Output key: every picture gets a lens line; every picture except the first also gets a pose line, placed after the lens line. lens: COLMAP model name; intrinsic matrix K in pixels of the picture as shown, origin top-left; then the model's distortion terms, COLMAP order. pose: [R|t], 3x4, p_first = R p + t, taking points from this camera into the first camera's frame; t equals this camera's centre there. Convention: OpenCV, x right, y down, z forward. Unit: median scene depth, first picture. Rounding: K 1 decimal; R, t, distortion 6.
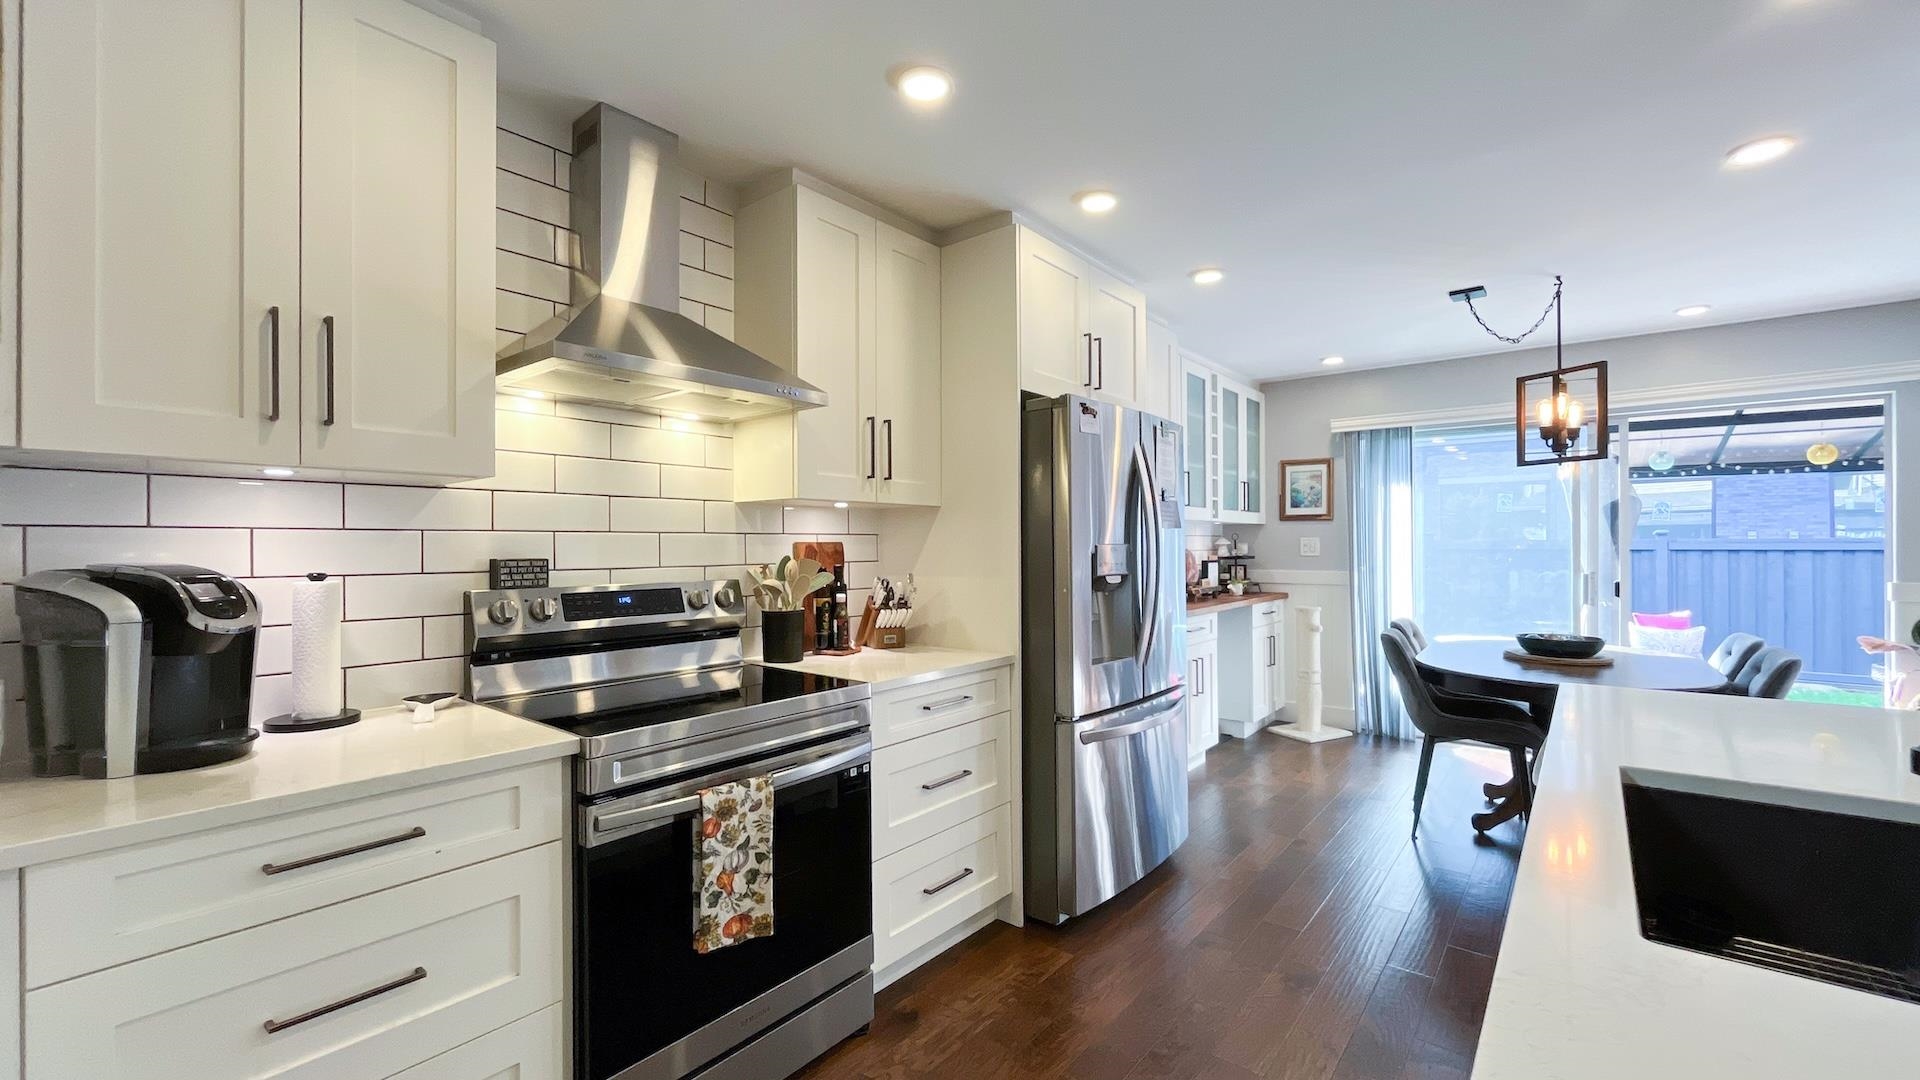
lens RADIAL K [[775.3, 0, 955.3], [0, 775.3, 542.5], [0, 0, 1]] dist [-0.004687, 0.000489]
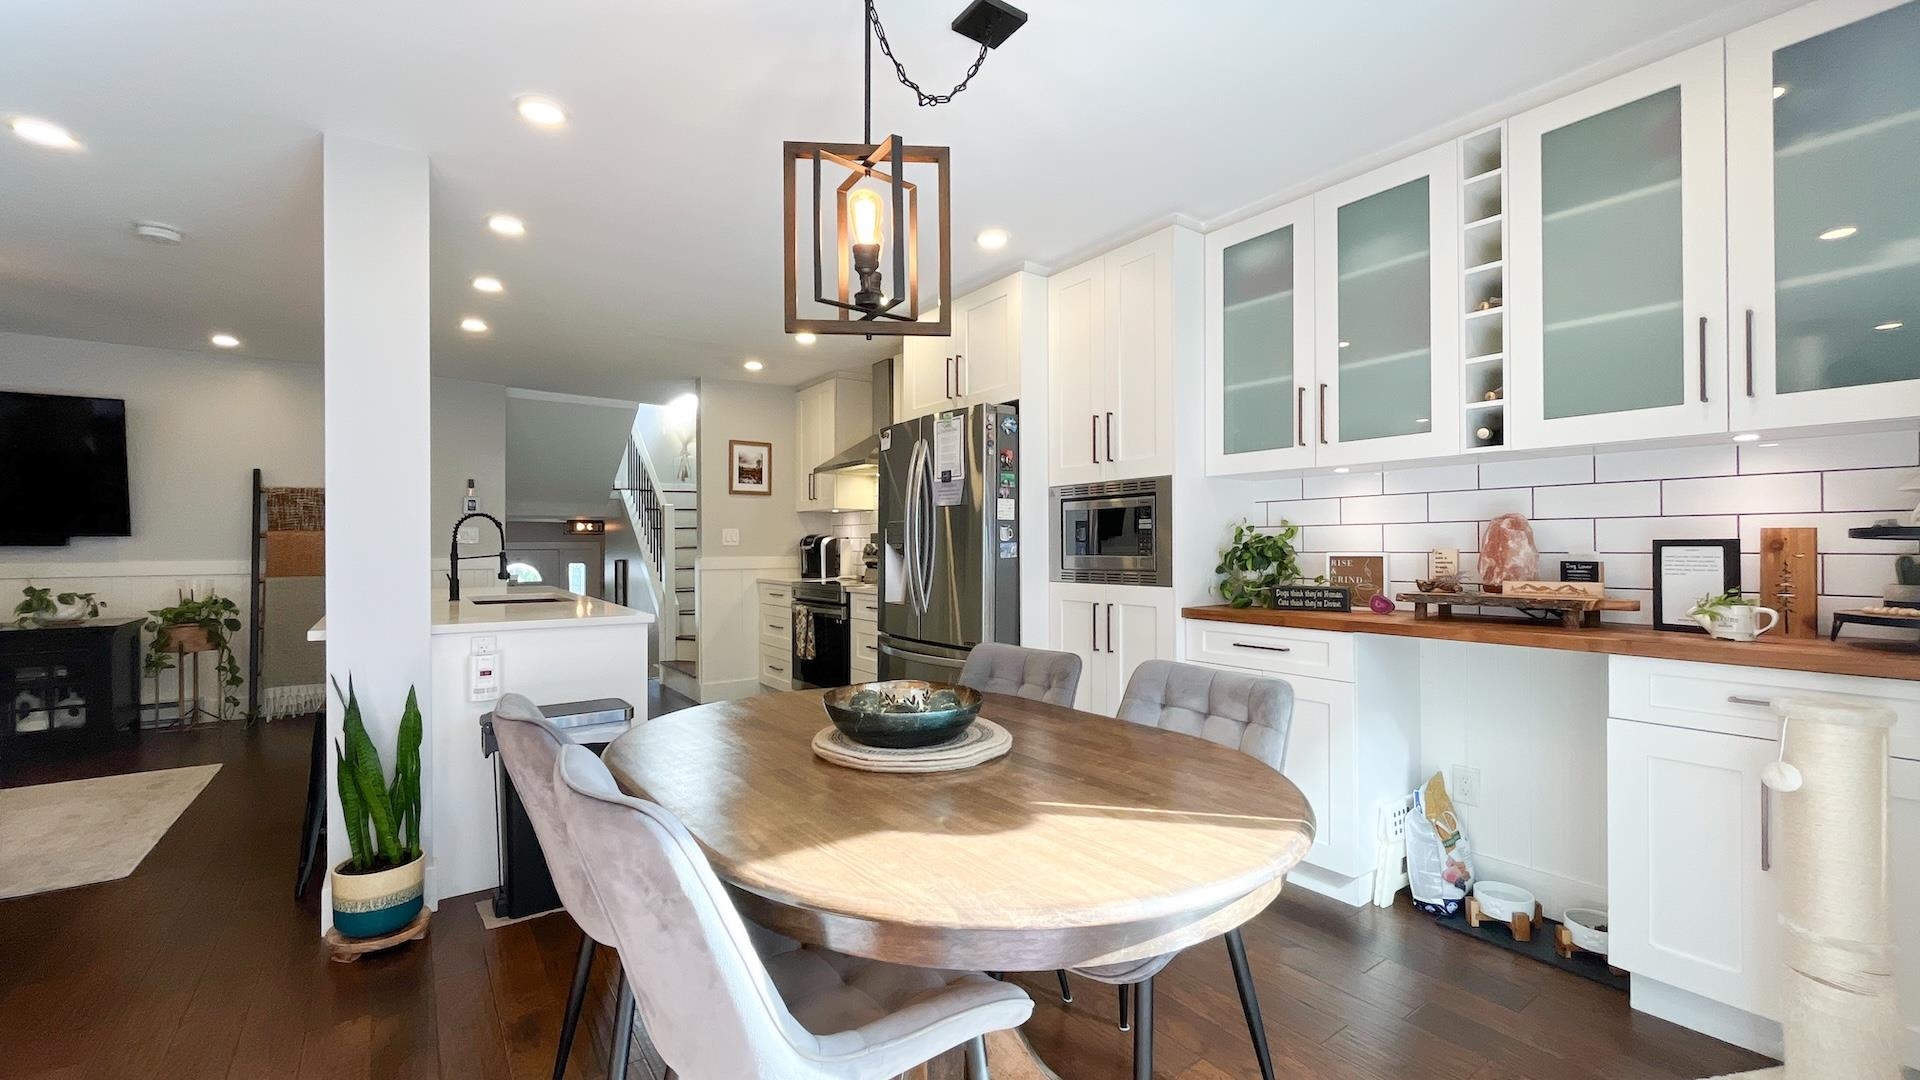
lens RADIAL K [[775.3, 0, 955.3], [0, 775.3, 542.5], [0, 0, 1]] dist [-0.004687, 0.000489]
pose [[-0.256532, 0.002615, -0.966532, 1.643597], [0.008412, 0.999965, 0.000473, 0.043212], [0.966499, -0.008009, -0.256545, 1.547941]]
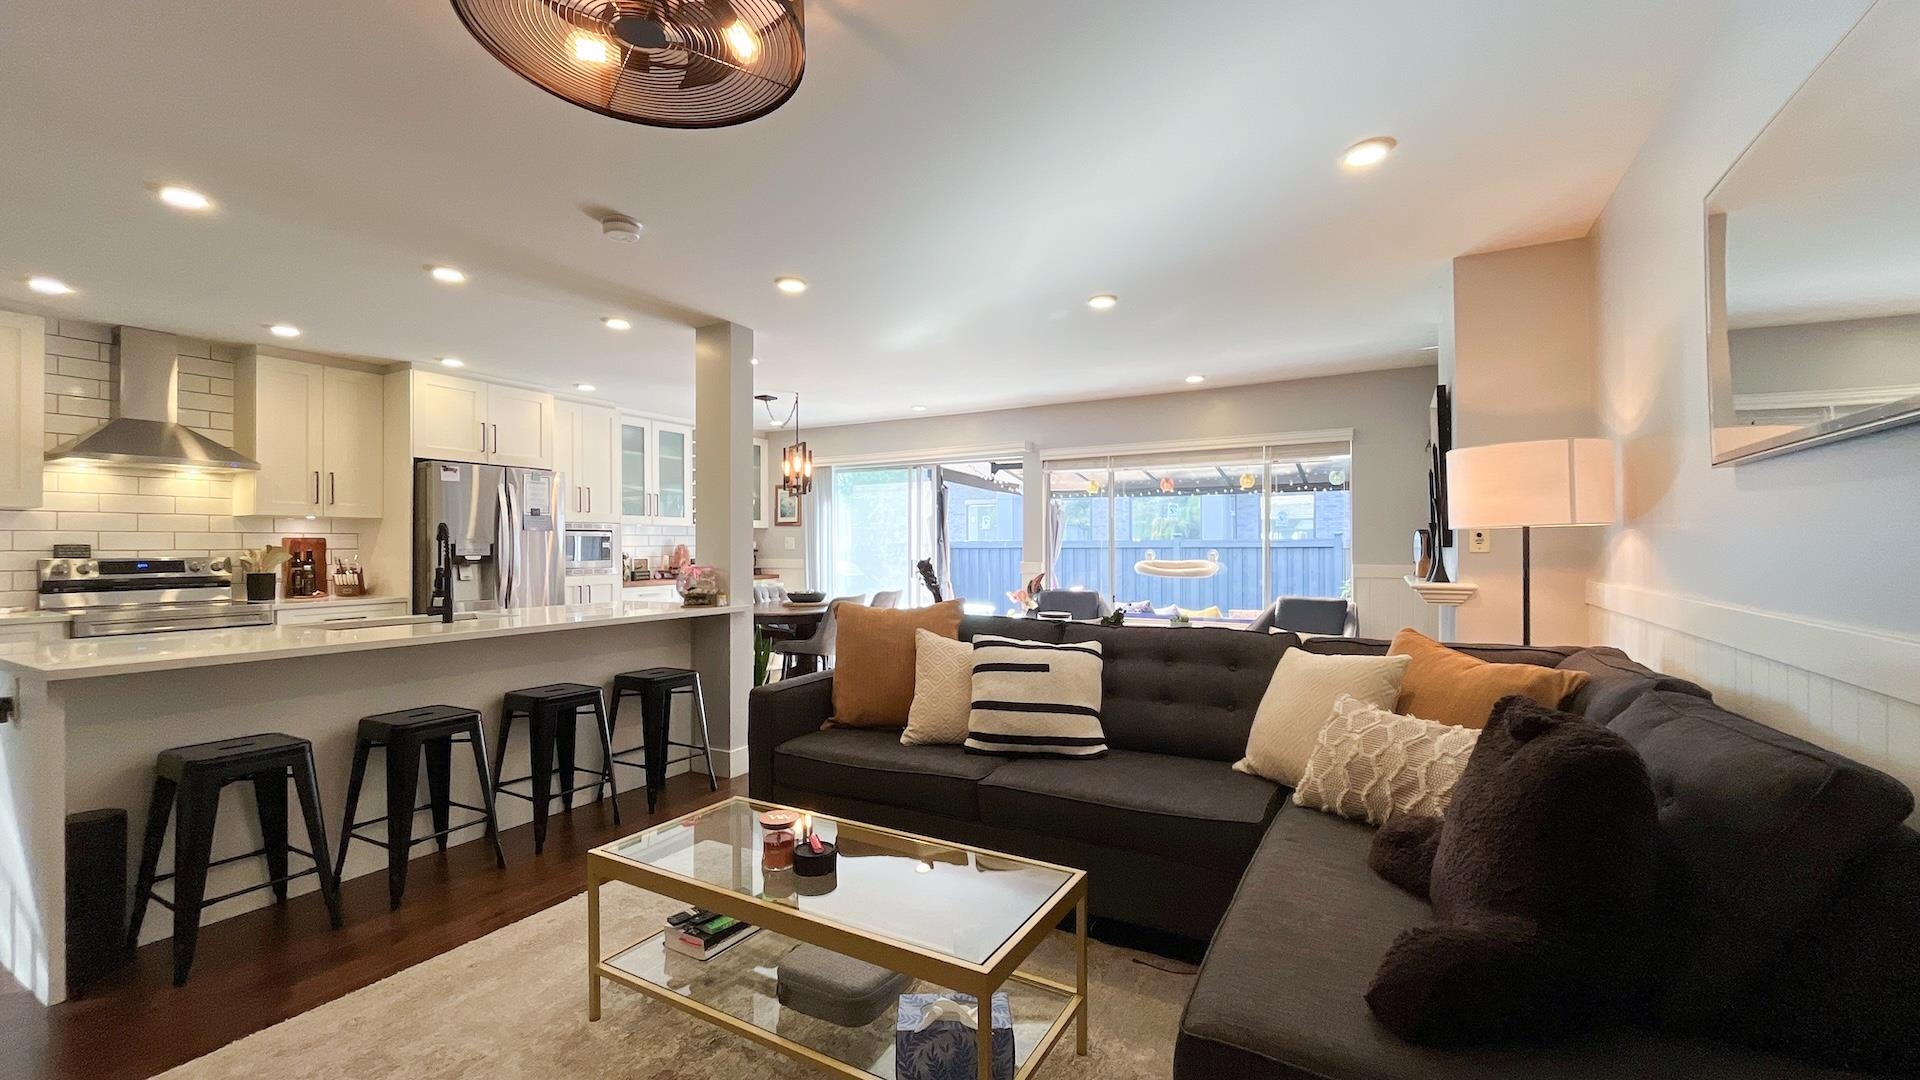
lens RADIAL K [[775.3, 0, 955.3], [0, 775.3, 542.5], [0, 0, 1]] dist [-0.004687, 0.000489]
pose [[0.984927, 0.001692, 0.172964, 1.092114], [-0.001344, 0.999997, -0.002133, 0.013543], [-0.172967, 0.001868, 0.984926, -1.121203]]
